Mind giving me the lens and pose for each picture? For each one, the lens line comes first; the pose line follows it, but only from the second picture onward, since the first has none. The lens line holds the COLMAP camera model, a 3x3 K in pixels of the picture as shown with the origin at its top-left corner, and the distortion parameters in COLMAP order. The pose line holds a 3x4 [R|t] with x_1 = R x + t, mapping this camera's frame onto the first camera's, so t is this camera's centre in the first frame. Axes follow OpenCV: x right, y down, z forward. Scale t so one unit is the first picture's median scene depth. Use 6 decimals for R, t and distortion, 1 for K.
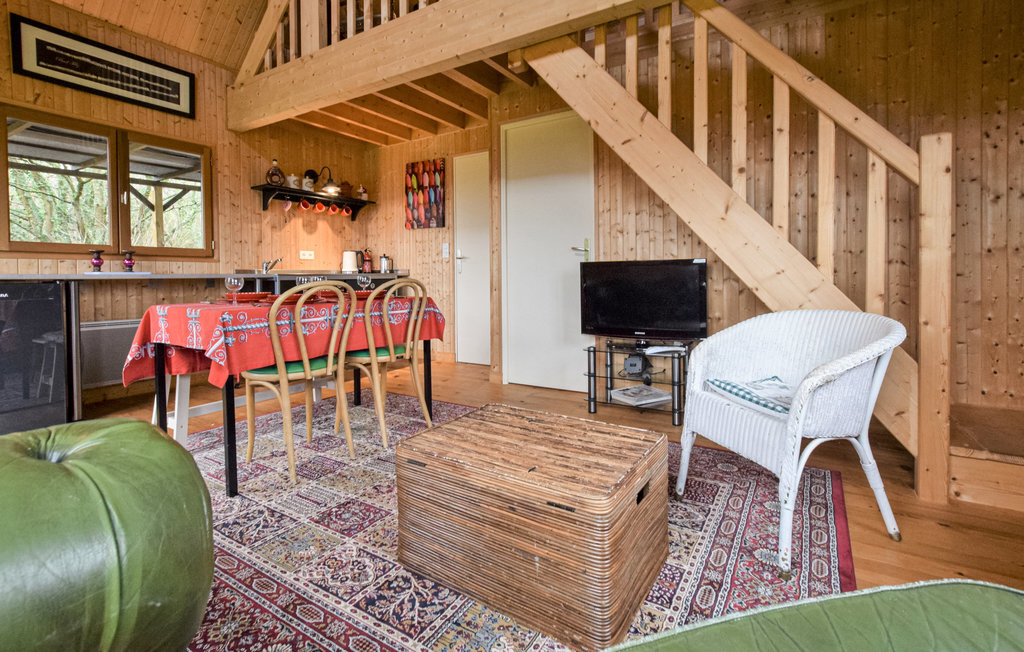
lens RADIAL K [[450.0, 0, 521.9], [0, 450.0, 278.0], [0, 0, 1]] dist [0.009174, 0.000653]
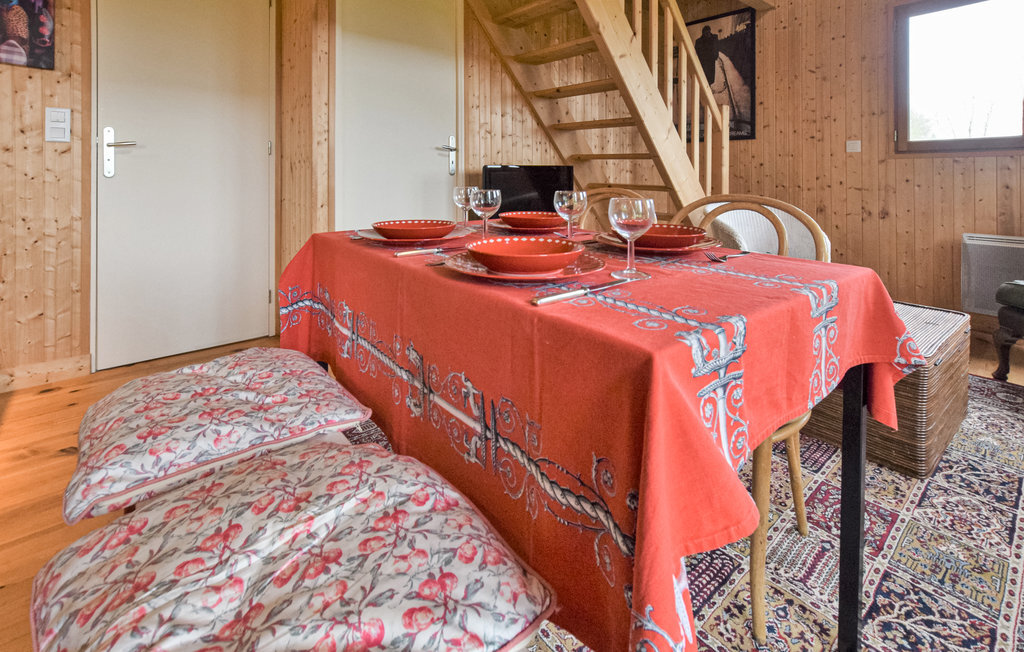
lens RADIAL K [[482.2, 0, 491.6], [0, 482.2, 174.2], [0, 0, 1]] dist [-0.001069, 0.000047]
pose [[0.332736, 0.005630, 0.943003, -0.554449], [0.005060, 0.999957, -0.007755, -0.009326], [-0.943006, 0.007352, 0.332693, 0.540943]]
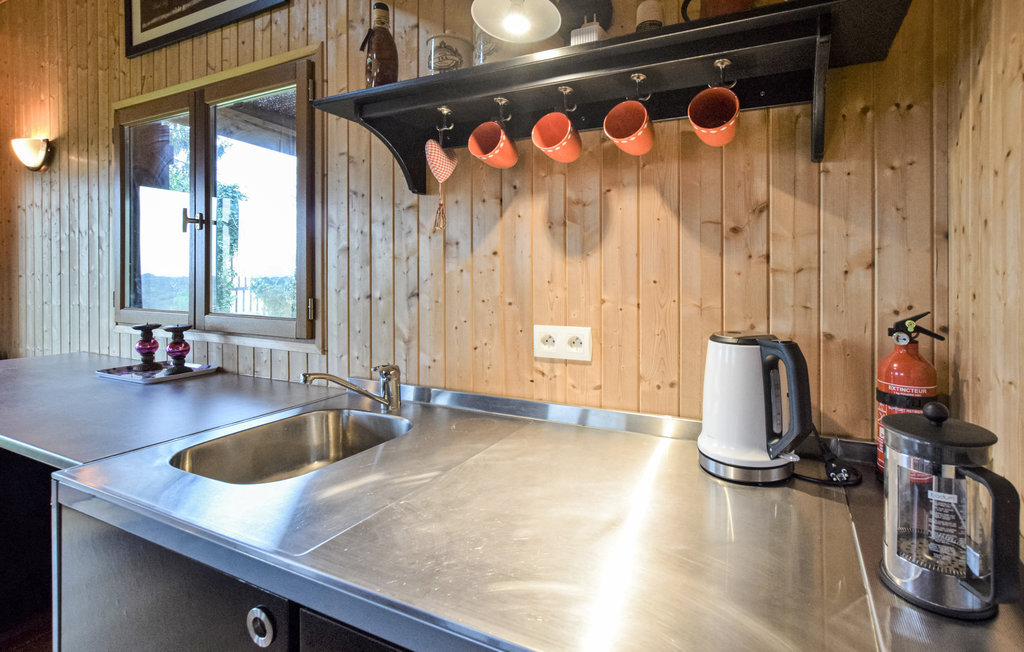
lens RADIAL K [[479.9, 0, 514.5], [0, 479.9, 255.1], [0, 0, 1]] dist [0.008957, 0.000261]
pose [[0.114854, 0.000091, -0.993382, -0.258636], [0.008235, 0.999966, 0.001044, -0.116918], [0.993348, -0.008301, 0.114849, 1.117255]]
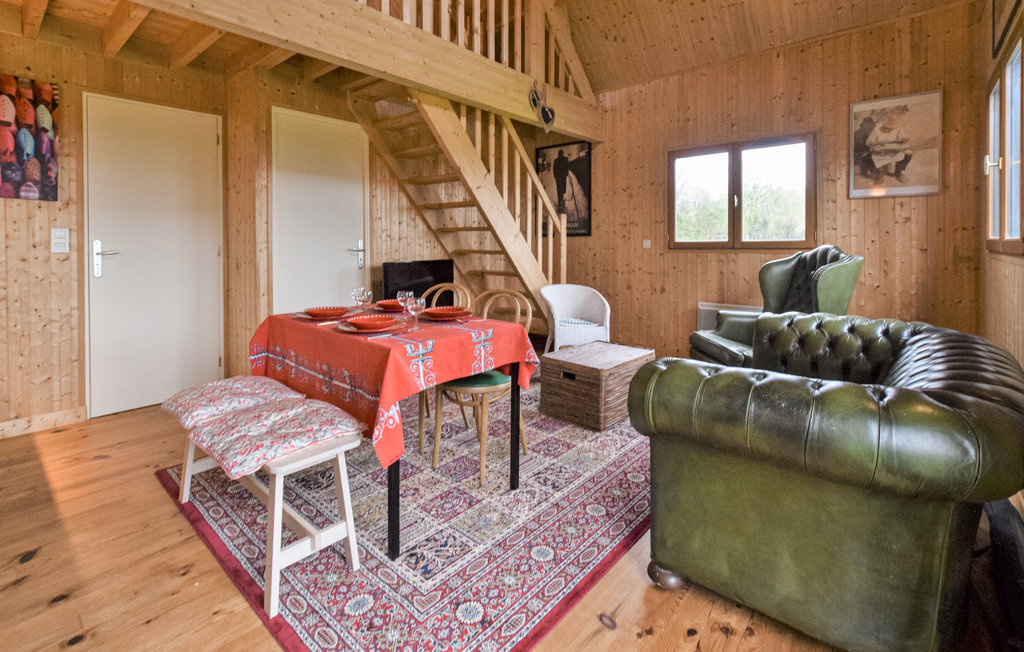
lens RADIAL K [[487.3, 0, 504.2], [0, 487.3, 248.5], [0, 0, 1]] dist [-0.001413, -0.000009]
pose [[0.171384, -0.002185, 0.985202, -0.836666], [0.010038, 0.999950, 0.000472, -0.053476], [-0.985153, 0.009809, 0.171397, 0.370020]]
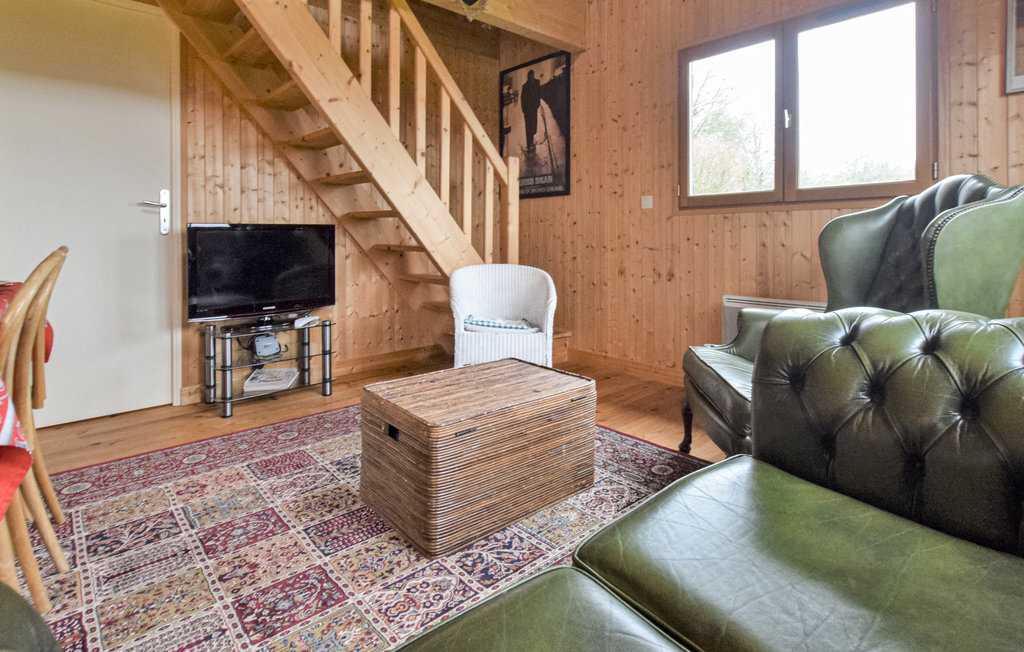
lens RADIAL K [[540.7, 0, 505.7], [0, 540.7, 240.8], [0, 0, 1]] dist [-0.003526, -0.000052]
pose [[0.284737, 0.000582, 0.958605, -0.444784], [0.009862, 0.999945, -0.003536, 0.001315], [-0.958555, 0.010460, 0.284716, 0.196182]]
